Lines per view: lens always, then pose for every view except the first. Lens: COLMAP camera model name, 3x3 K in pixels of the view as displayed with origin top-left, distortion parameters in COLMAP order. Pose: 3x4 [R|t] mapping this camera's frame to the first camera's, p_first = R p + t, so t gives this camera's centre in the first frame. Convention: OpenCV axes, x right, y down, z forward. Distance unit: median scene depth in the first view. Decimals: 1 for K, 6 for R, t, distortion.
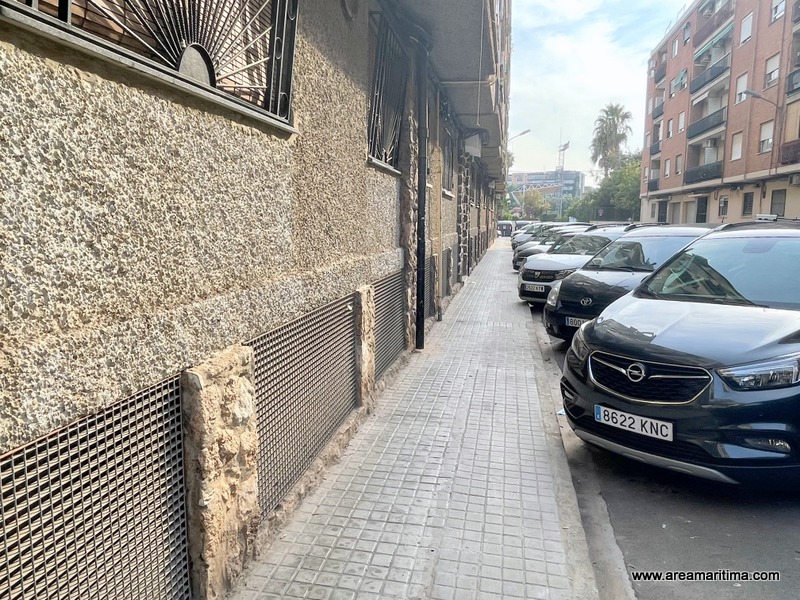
lens RADIAL K [[588.3, 0, 400.0], [0, 588.3, 300.0], [0, 0, 1]] dist [0.002312, -0.000002]
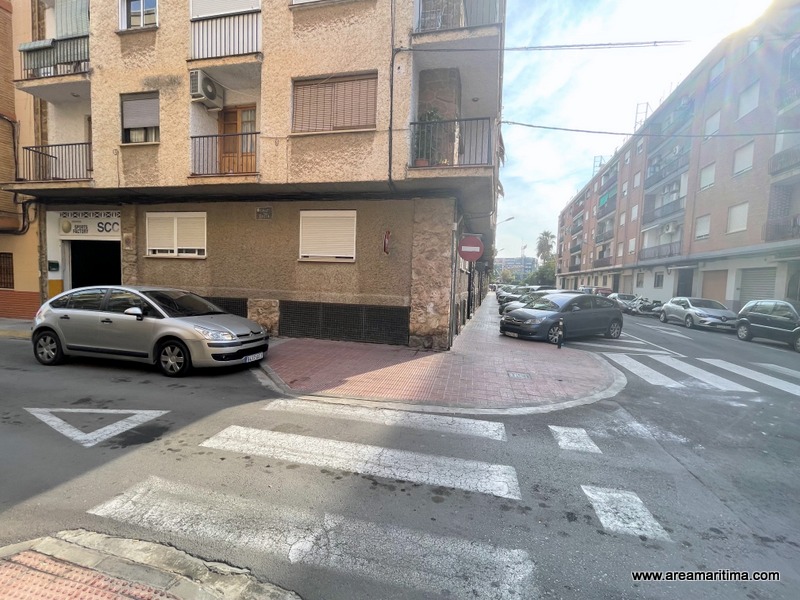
lens RADIAL K [[343.7, 0, 400.0], [0, 343.7, 300.0], [0, 0, 1]] dist [-0.000017, -0.000149]
pose [[0.995784, 0.035571, -0.084546, -0.075230], [-0.042204, 0.996059, -0.078009, 0.051919], [0.081438, 0.081248, 0.993361, -0.397049]]
